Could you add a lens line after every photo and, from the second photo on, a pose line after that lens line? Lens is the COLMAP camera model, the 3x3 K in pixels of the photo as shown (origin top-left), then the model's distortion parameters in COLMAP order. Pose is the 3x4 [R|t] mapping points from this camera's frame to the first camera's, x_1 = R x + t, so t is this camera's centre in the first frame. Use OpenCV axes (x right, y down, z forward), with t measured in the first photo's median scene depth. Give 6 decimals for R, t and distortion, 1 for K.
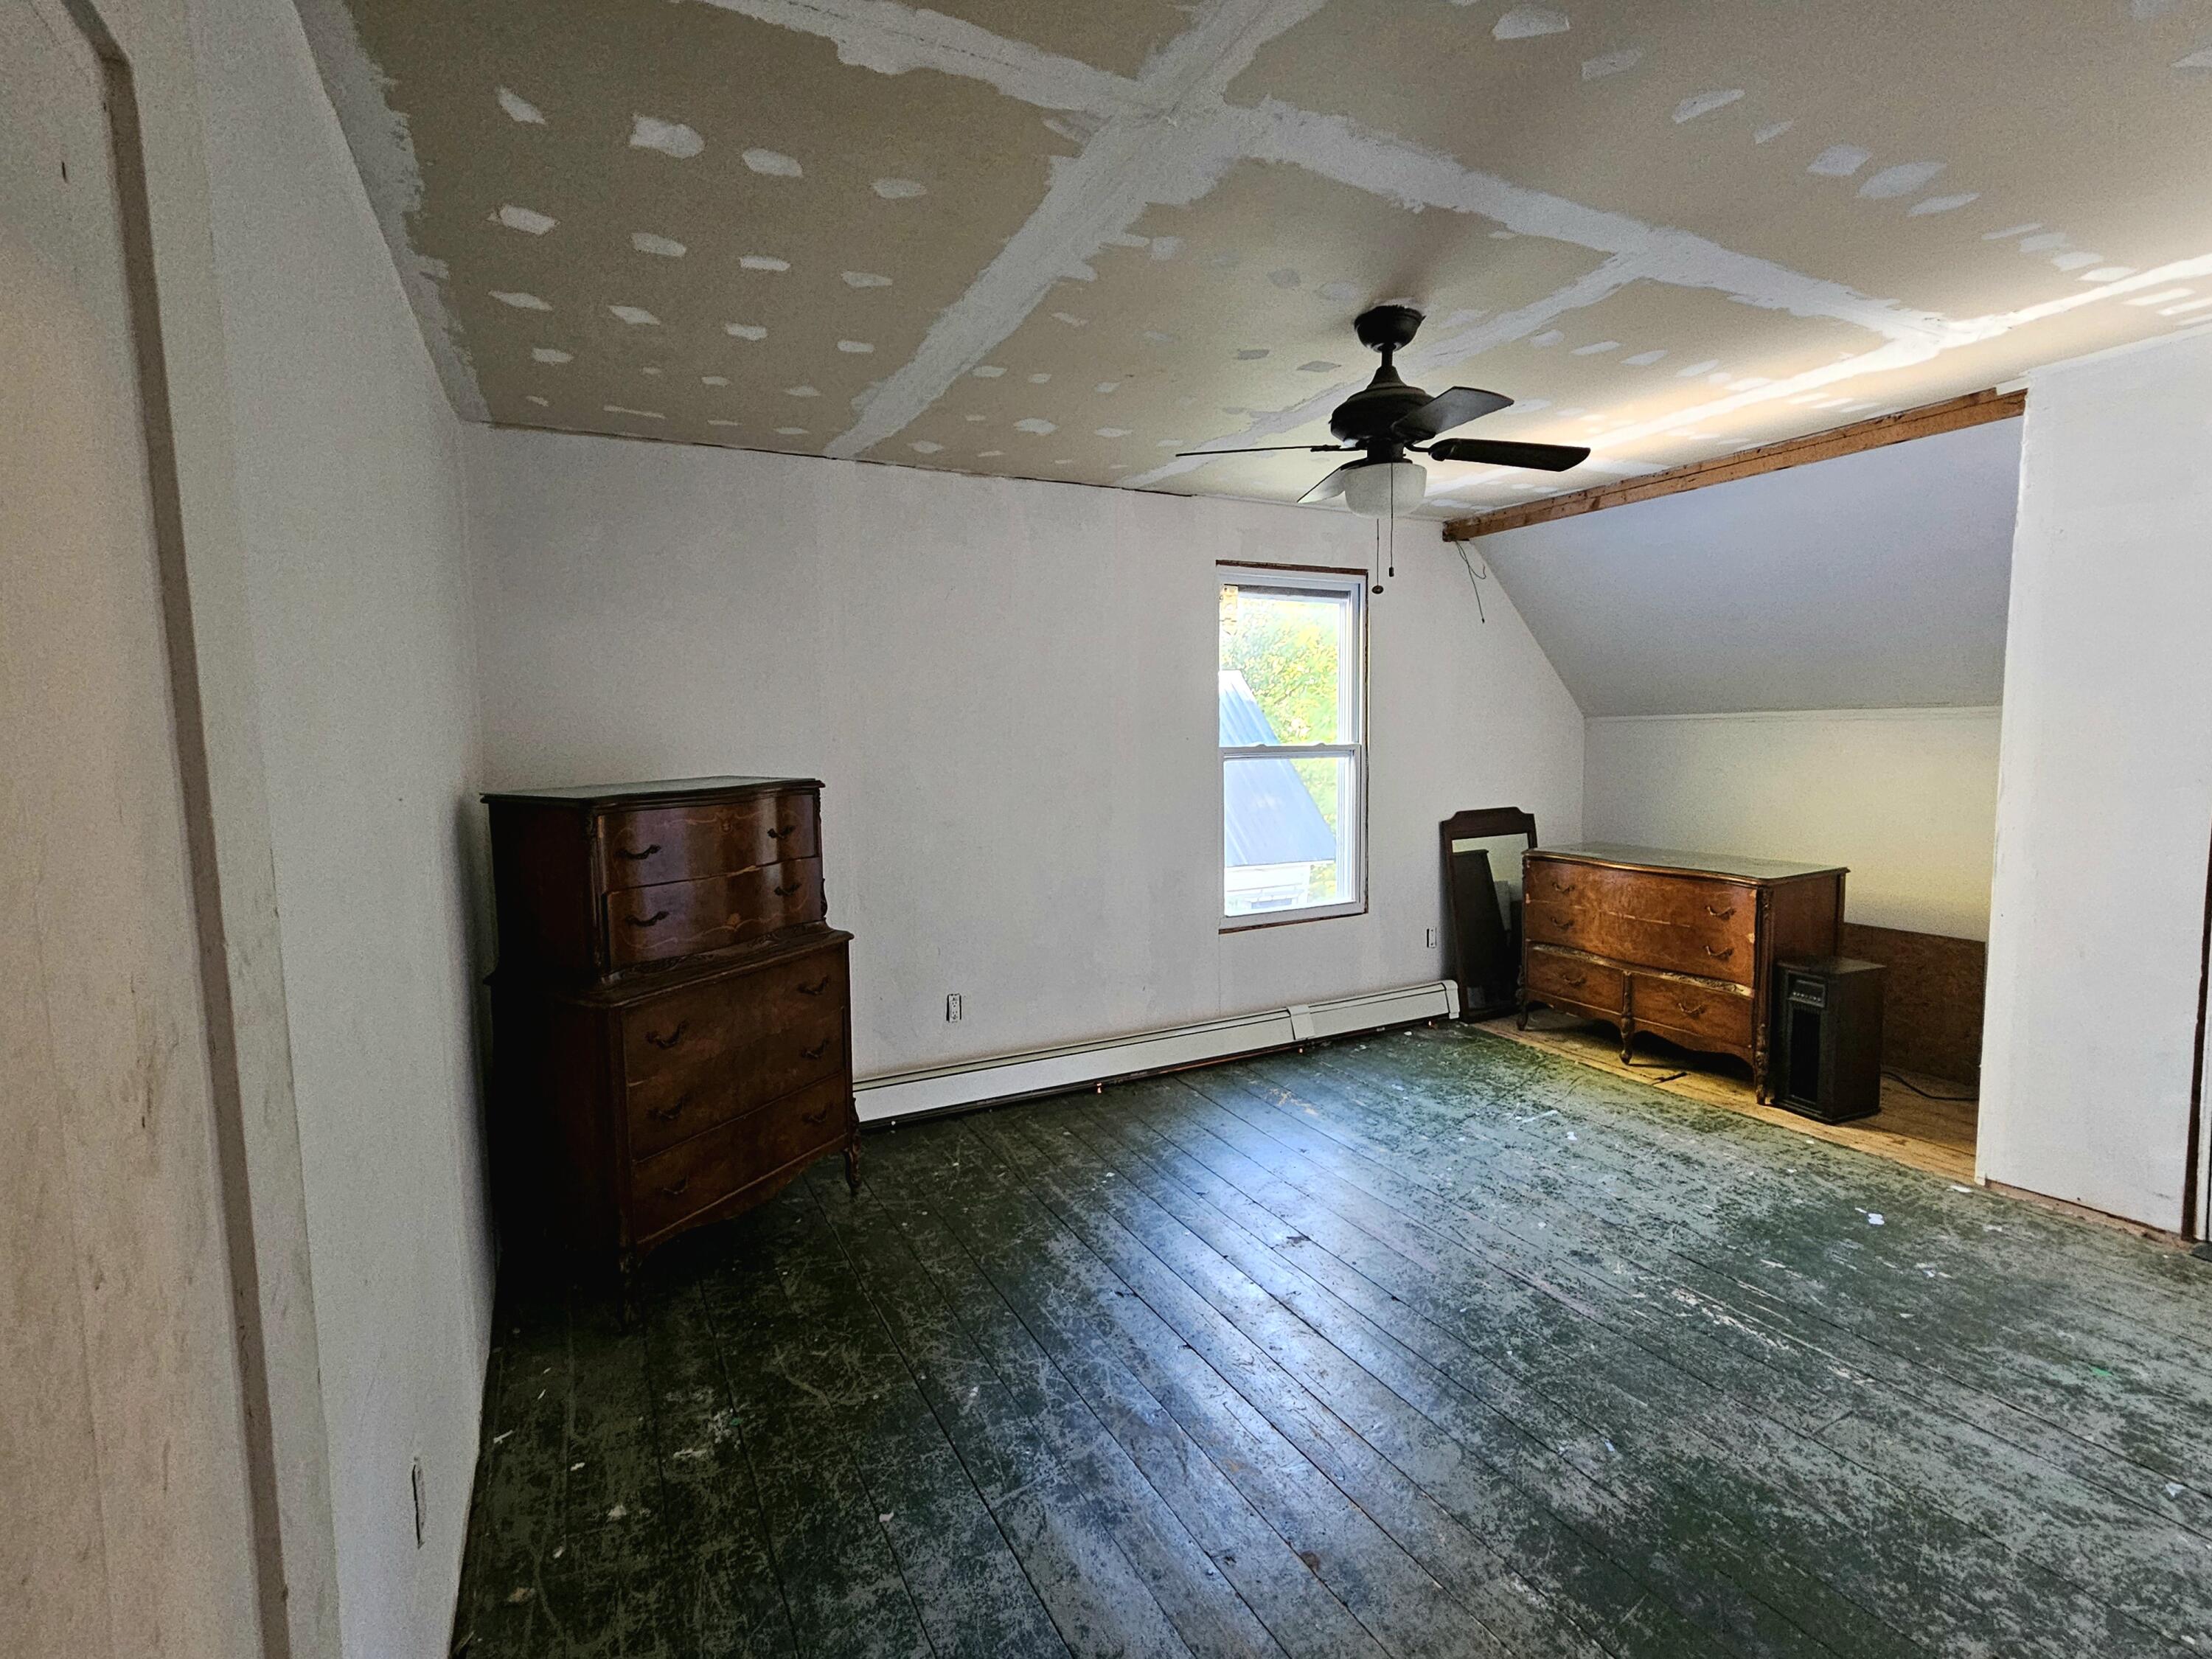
lens RADIAL K [[1015.7, 0, 1106.0], [0, 1015.7, 830.2], [0, 0, 1]] dist [-0.005653, 0.002882]
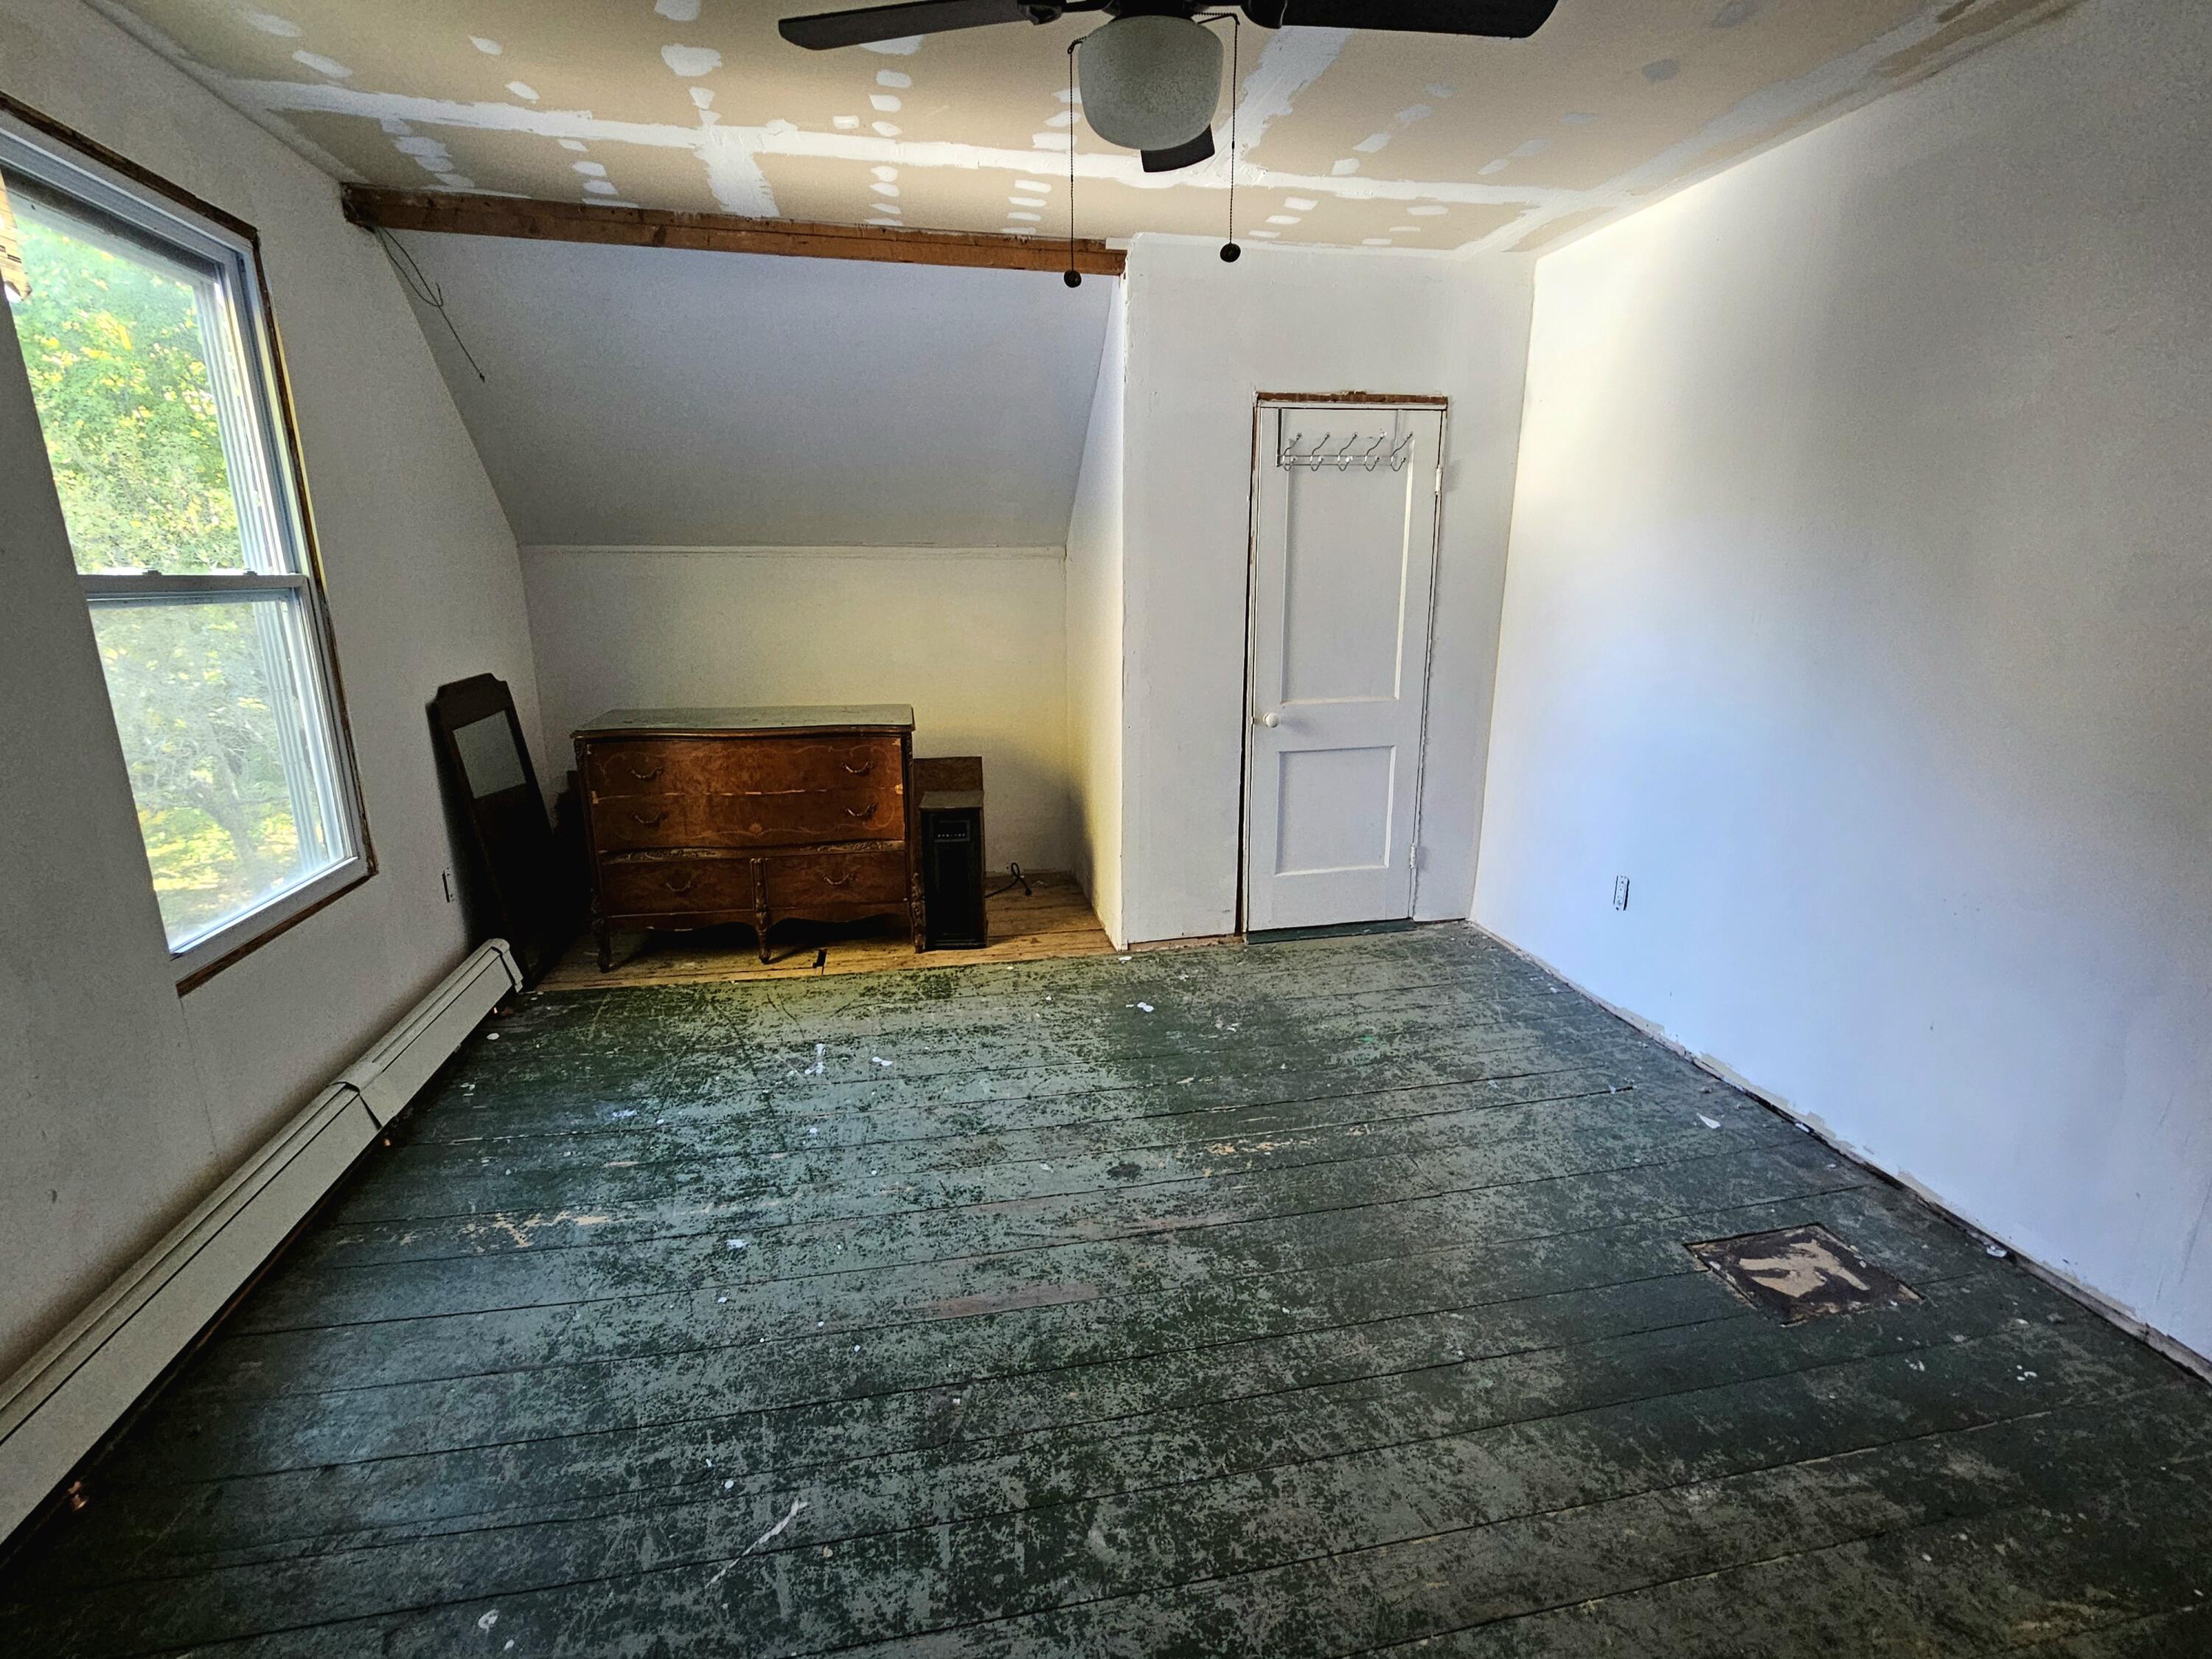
lens RADIAL K [[1015.7, 0, 1102.2], [0, 1015.7, 829.5], [0, 0, 1]] dist [-0.005653, 0.002882]
pose [[0.280008, -0.217255, 0.935091, -0.215049], [0.082346, 0.975901, 0.202079, -0.034452], [-0.956460, 0.020418, 0.291150, 0.559389]]
